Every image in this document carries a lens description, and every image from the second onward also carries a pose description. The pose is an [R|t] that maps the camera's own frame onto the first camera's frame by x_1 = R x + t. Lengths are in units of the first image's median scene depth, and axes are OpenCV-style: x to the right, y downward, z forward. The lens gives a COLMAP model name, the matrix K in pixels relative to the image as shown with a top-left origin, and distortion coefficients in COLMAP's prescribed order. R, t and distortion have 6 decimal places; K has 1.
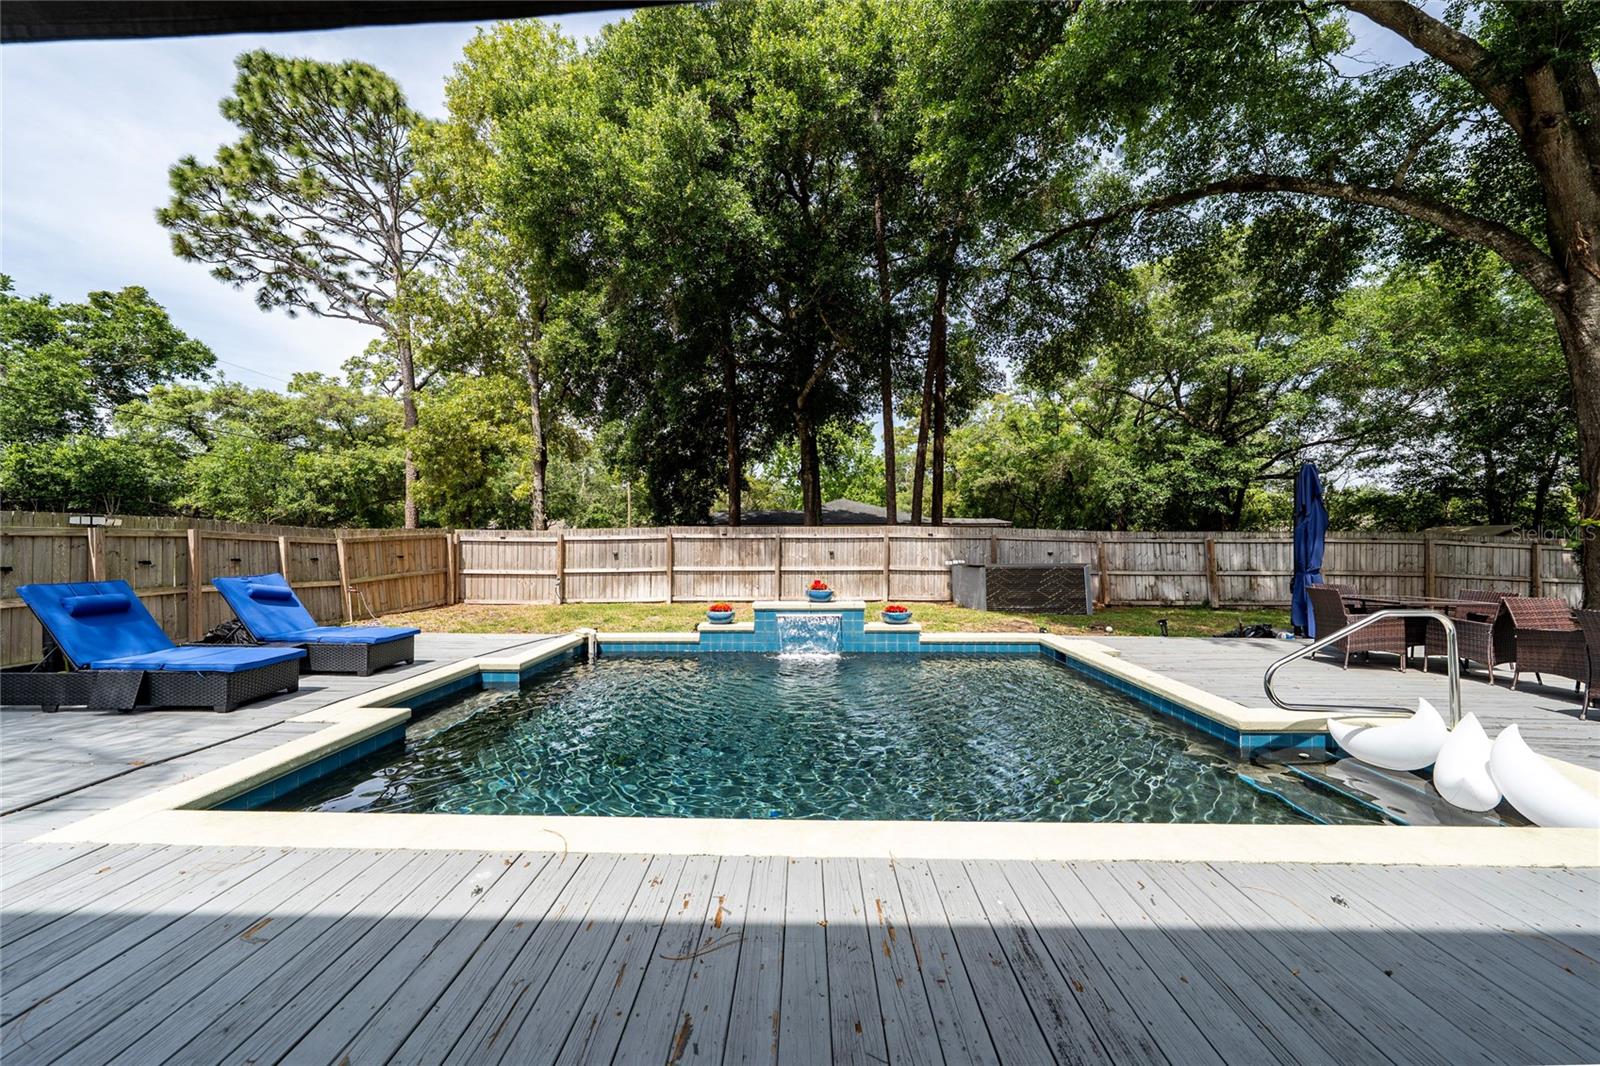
lens RADIAL K [[547.3, 0, 793.9], [0, 547.3, 541.5], [0, 0, 1]] dist [-0.000771, 0.000064]
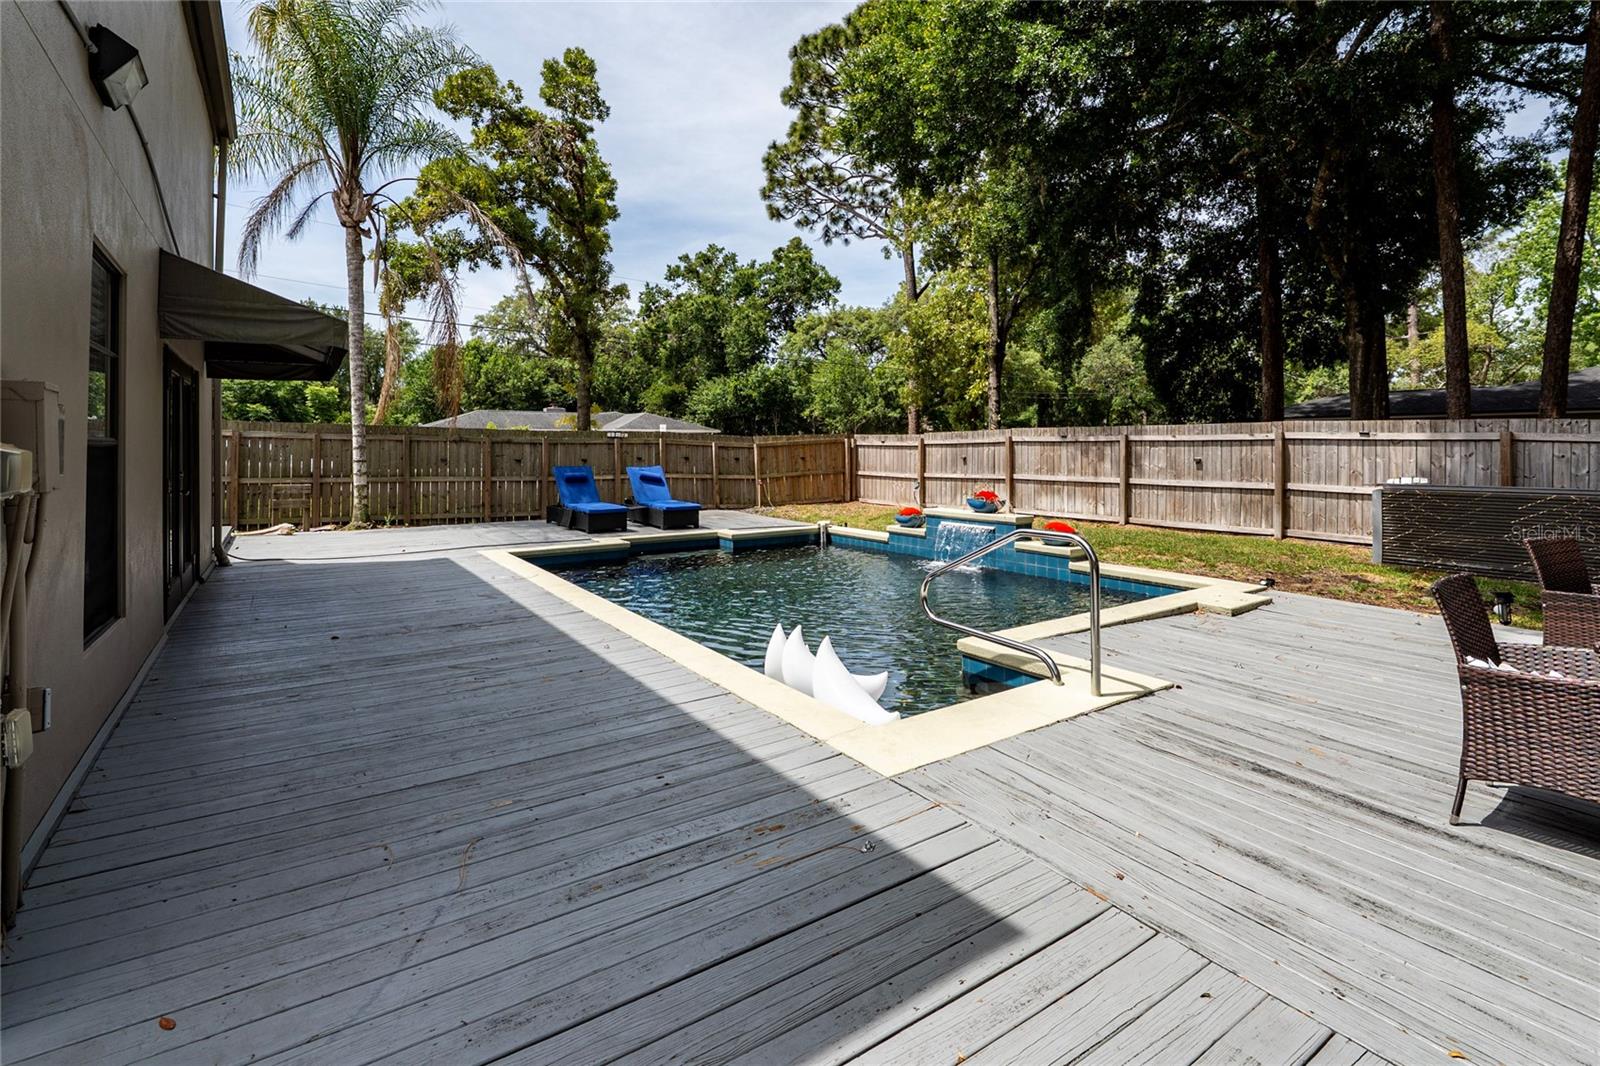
lens RADIAL K [[751.4, 0, 798.0], [0, 751.4, 468.7], [0, 0, 1]] dist [-0.002042, -0.000641]
pose [[0.586999, 0.024965, -0.809203, 0.550059], [0.001861, 0.999480, 0.032186, -0.002193], [0.809586, -0.020399, 0.586647, 0.011453]]
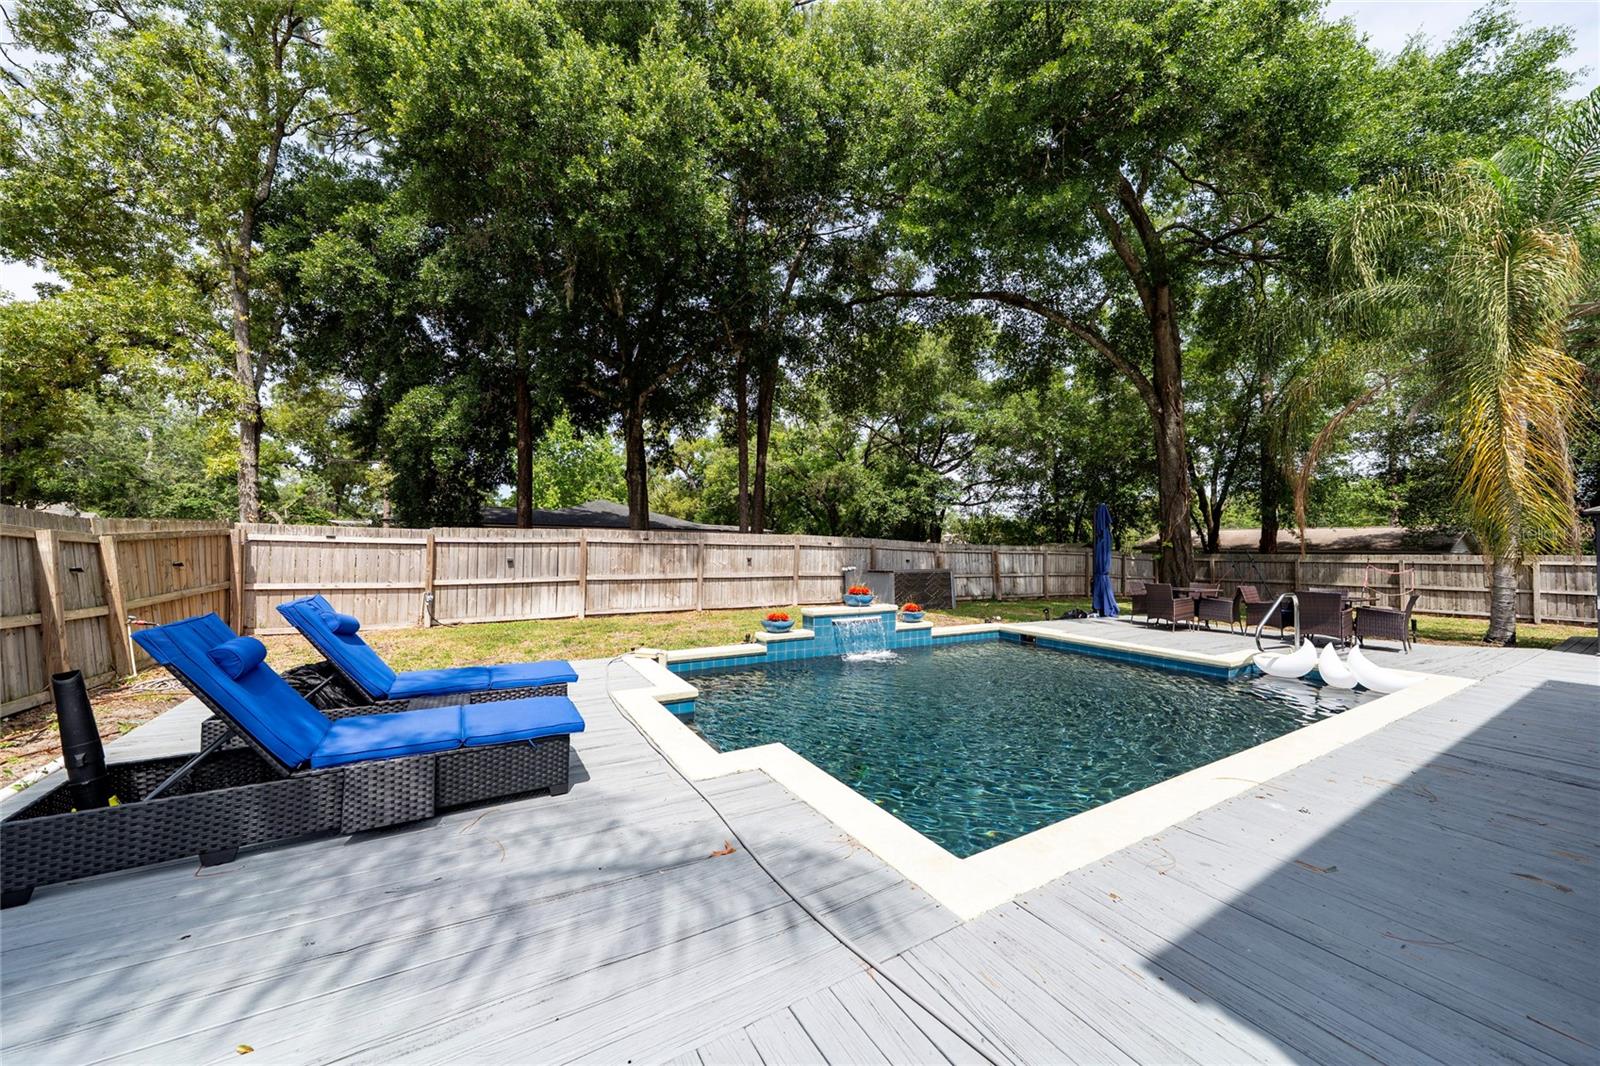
lens RADIAL K [[556.1, 0, 794.5], [0, 556.1, 542.2], [0, 0, 1]] dist [-0.001677, -0.000071]
pose [[0.846445, 0.018598, 0.532151, -0.406931], [-0.014678, 0.999825, -0.011595, -0.000738], [-0.532274, 0.002004, 0.846570, 0.086546]]
